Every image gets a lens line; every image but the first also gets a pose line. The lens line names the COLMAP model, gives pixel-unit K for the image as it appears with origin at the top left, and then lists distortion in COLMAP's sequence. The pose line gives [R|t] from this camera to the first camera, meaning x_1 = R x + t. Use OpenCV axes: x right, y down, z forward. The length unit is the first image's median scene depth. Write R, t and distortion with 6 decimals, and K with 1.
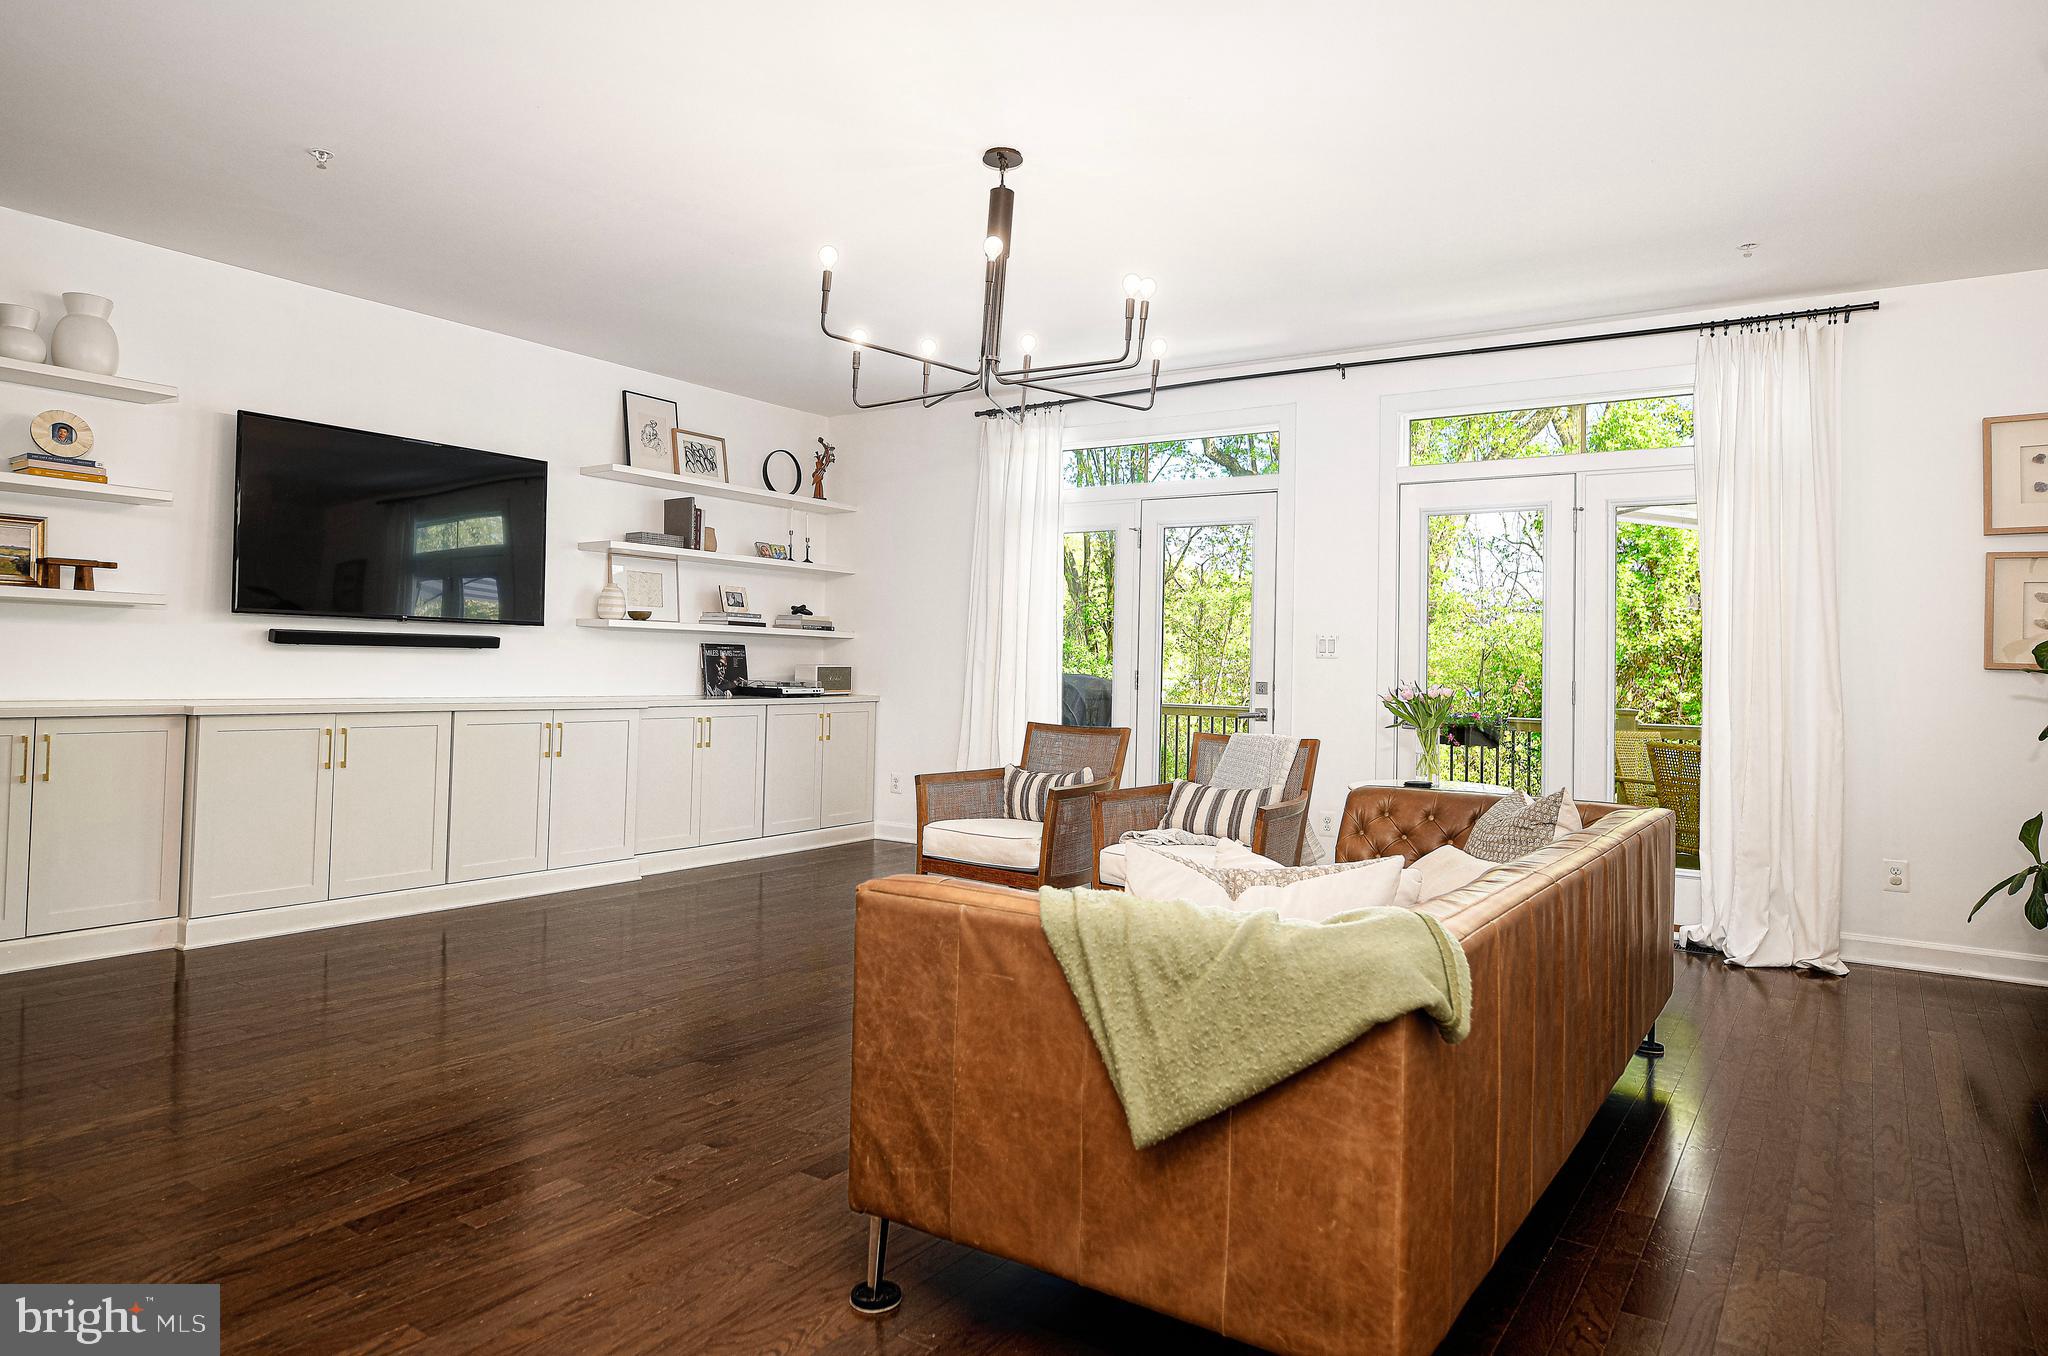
lens RADIAL K [[1252.3, 0, 1023.9], [0, 1252.3, 629.6], [0, 0, 1]] dist [-0.004486, -0.003349]
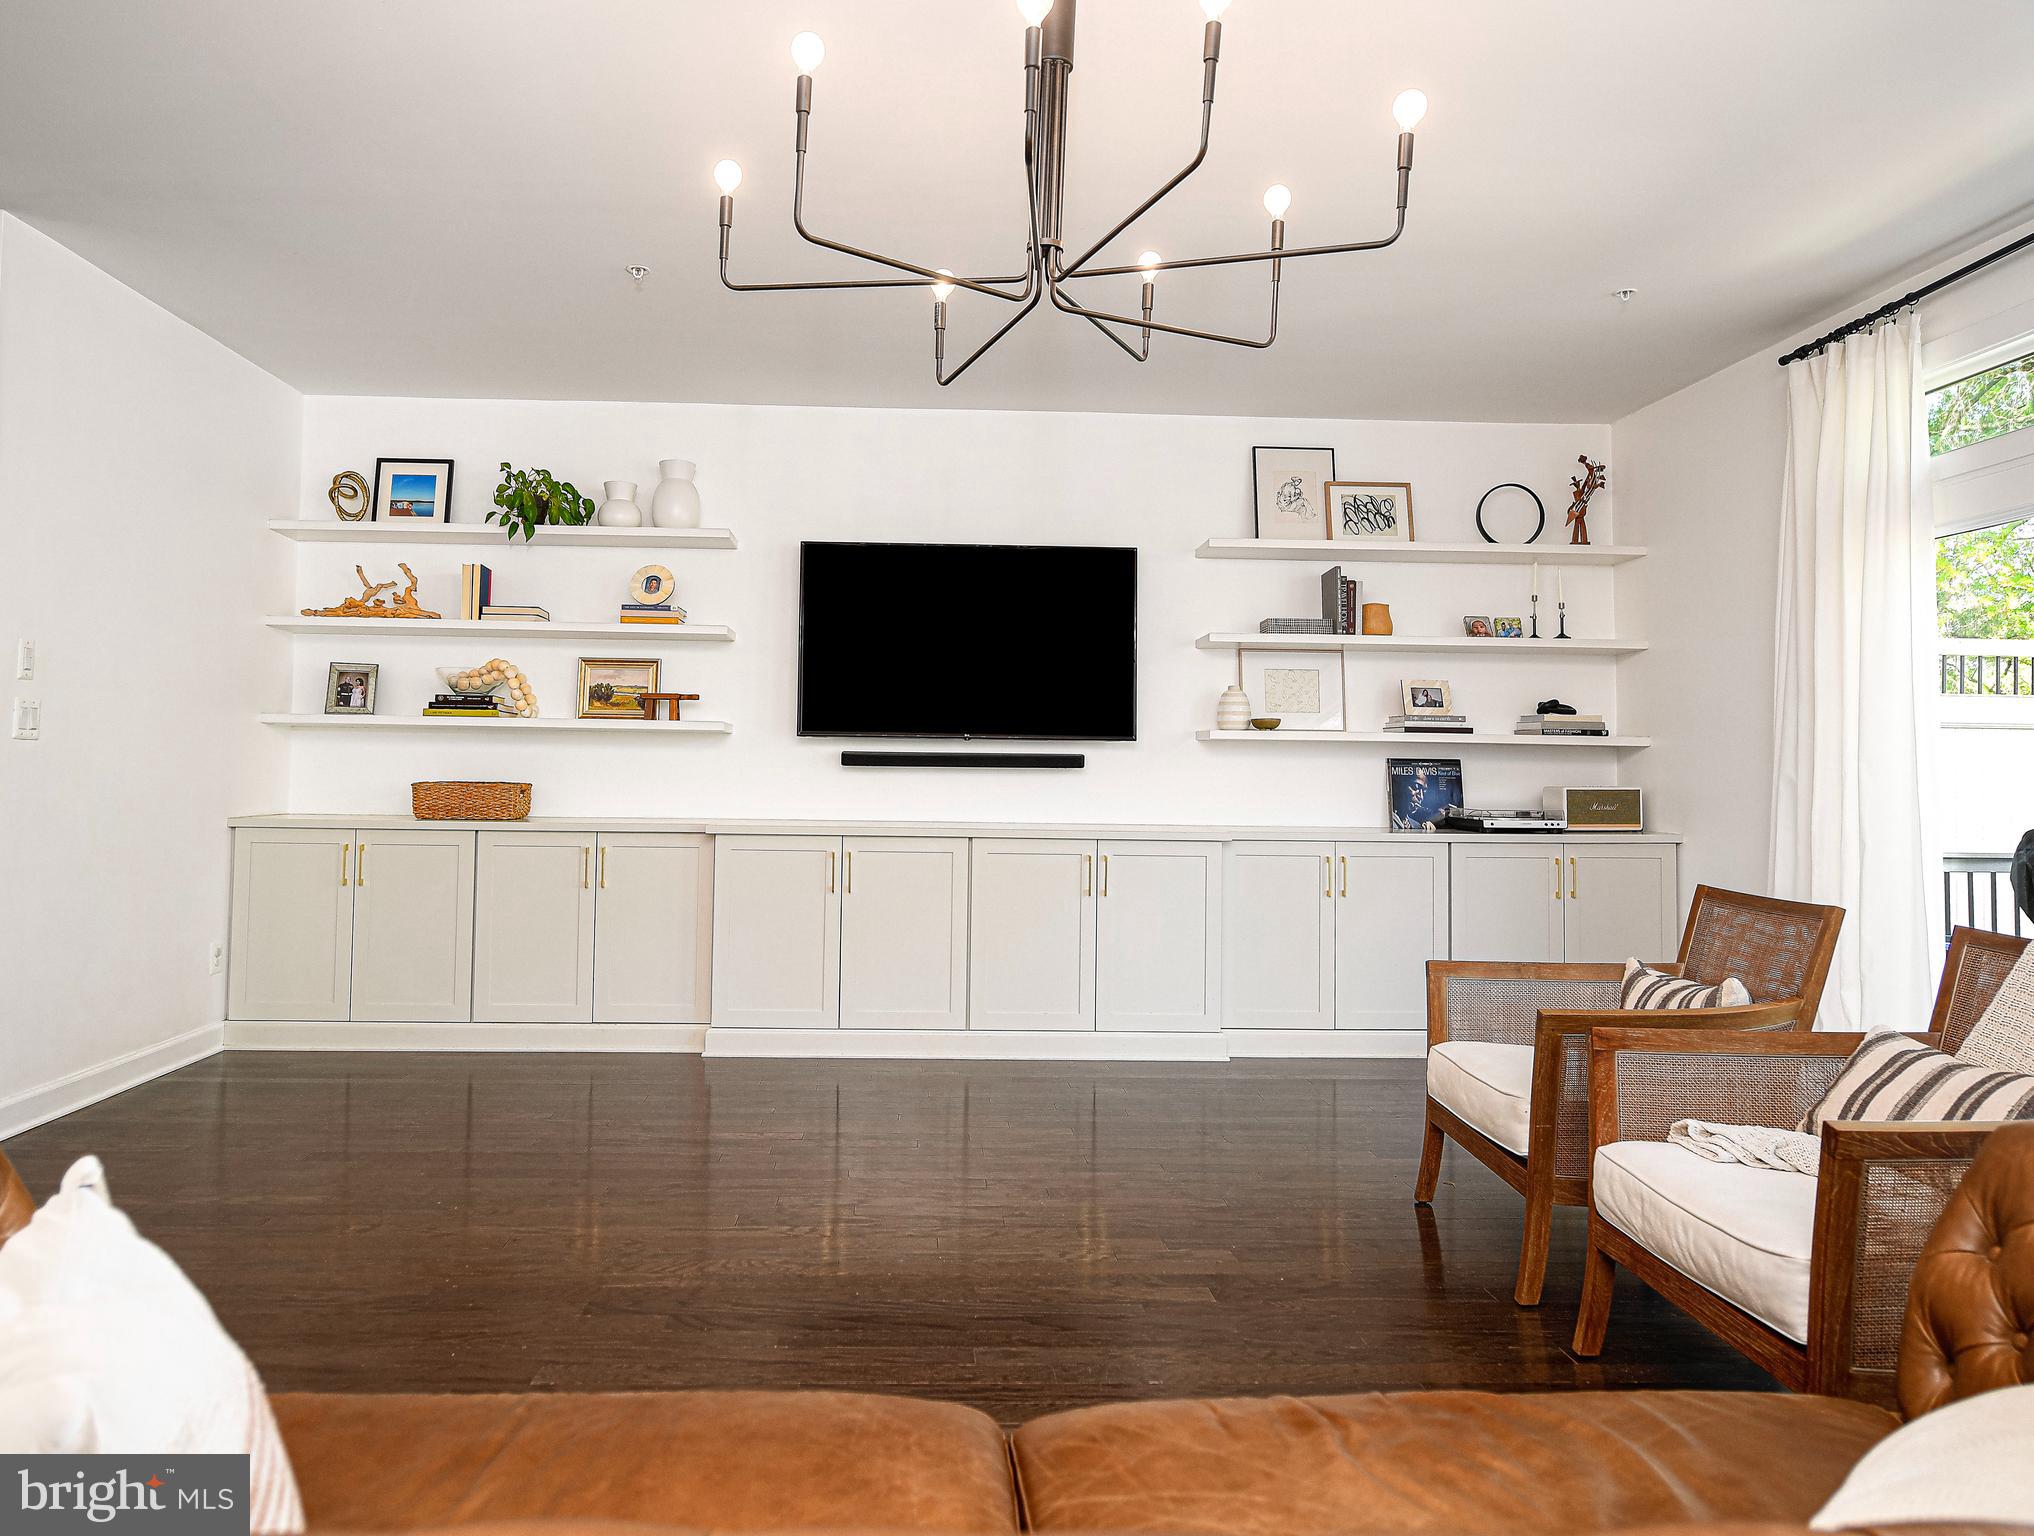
lens RADIAL K [[1324.8, 0, 950.9], [0, 1324.8, 717.2], [0, 0, 1]] dist [0.000156, 0.001007]
pose [[0.589915, -0.048458, -0.806010, 0.304409], [0.022824, 0.998799, -0.043344, 0.019546], [0.807142, 0.007173, 0.590313, 0.420588]]
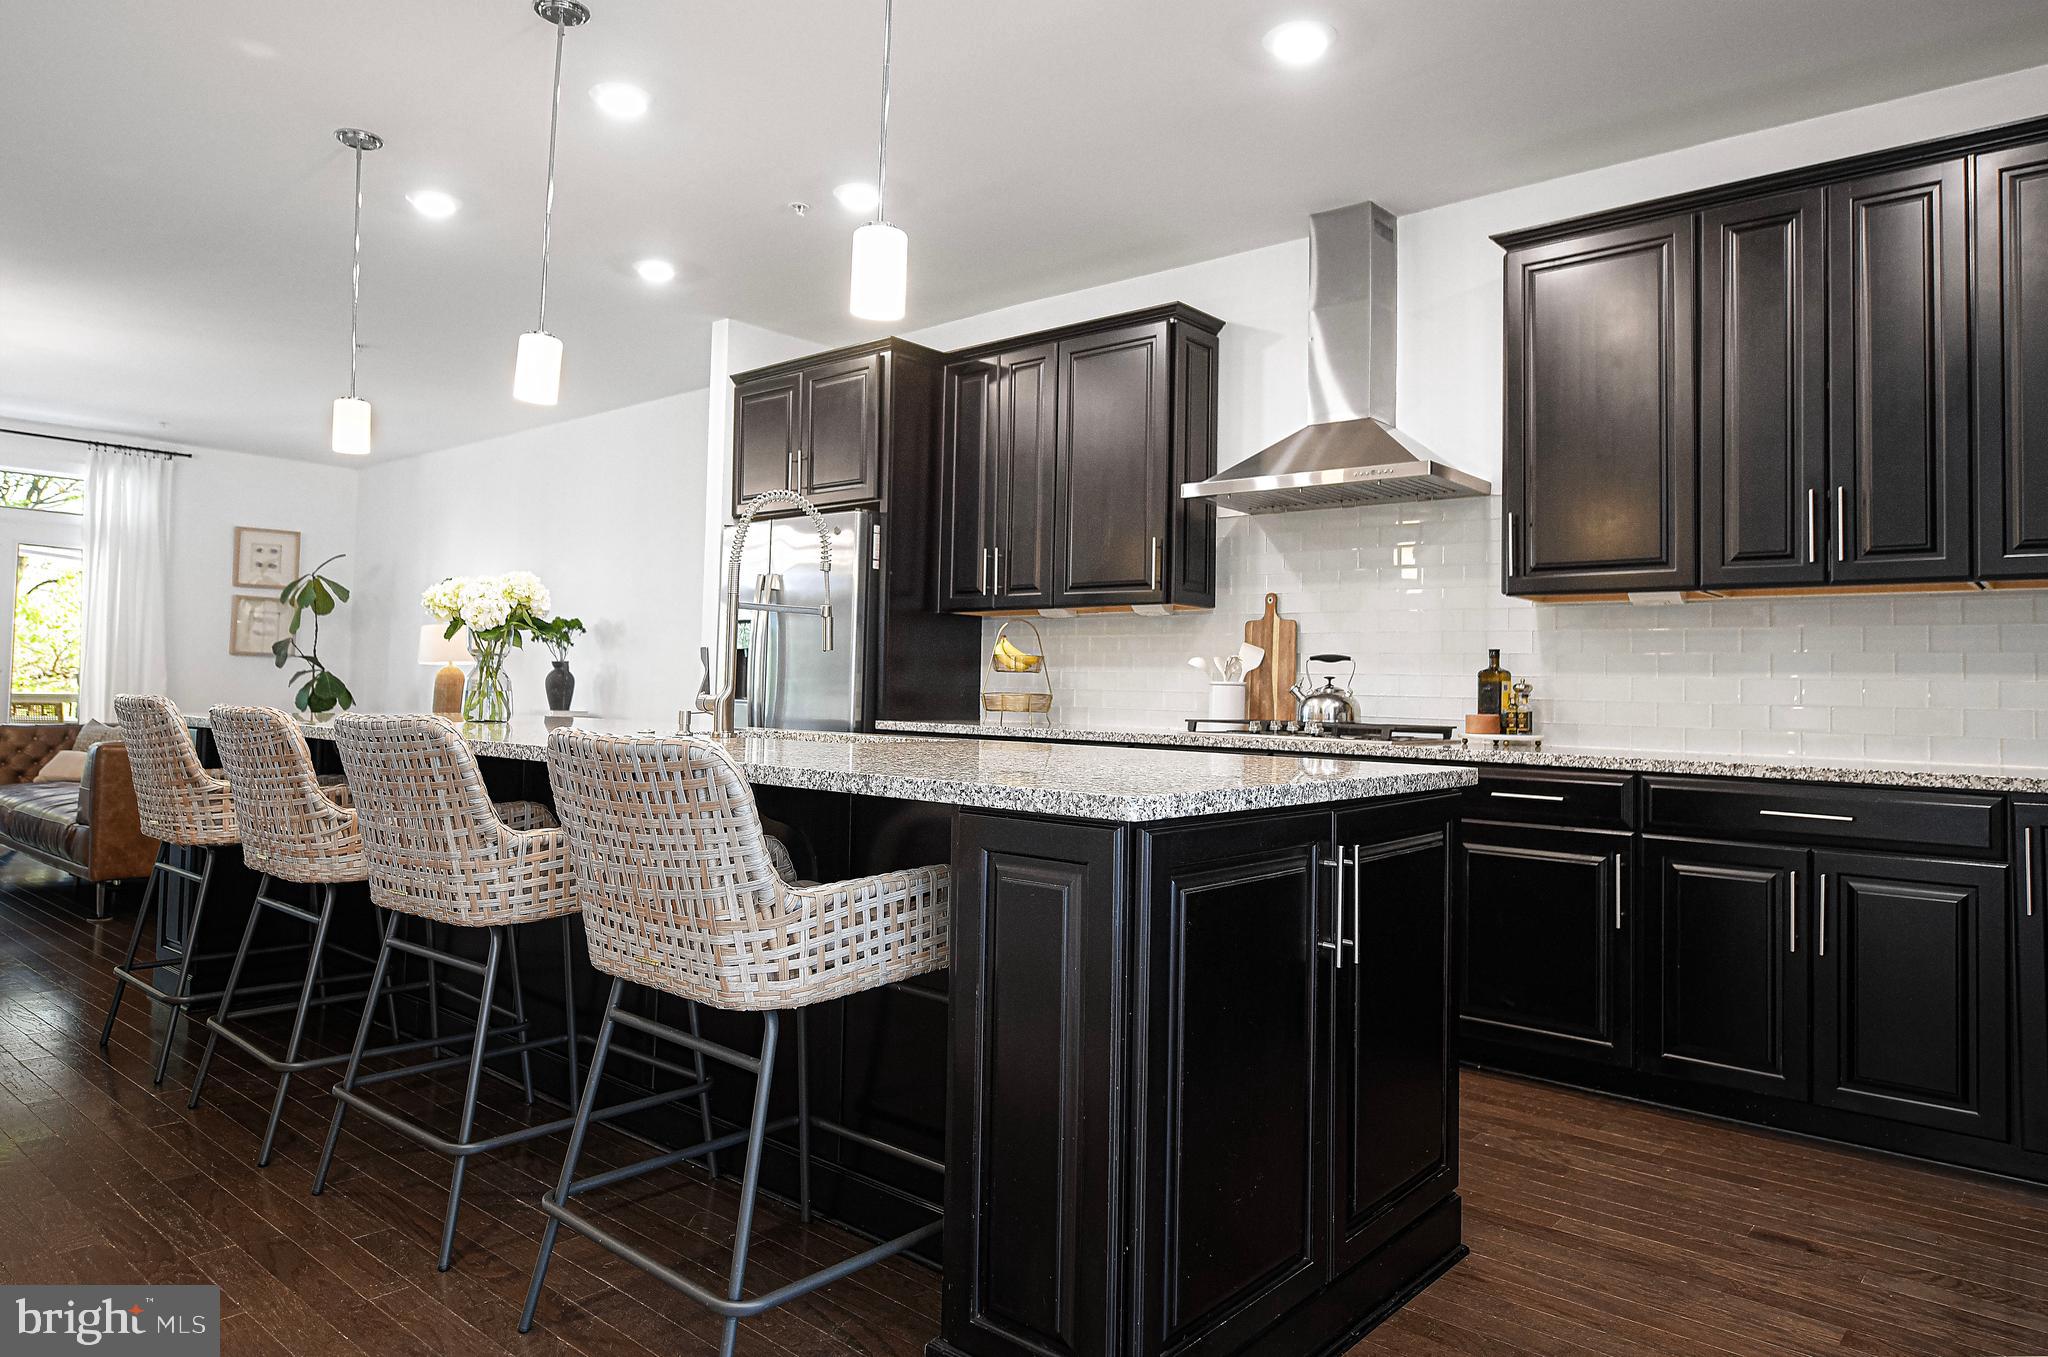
lens RADIAL K [[1282.1, 0, 1016.2], [0, 1282.1, 636.3], [0, 0, 1]] dist [-0.007096, -0.003407]
pose [[0.115653, 0.022609, 0.993032, -0.932337], [-0.046636, 0.998762, -0.017308, -0.016406], [-0.992194, -0.044309, 0.116564, -0.394463]]
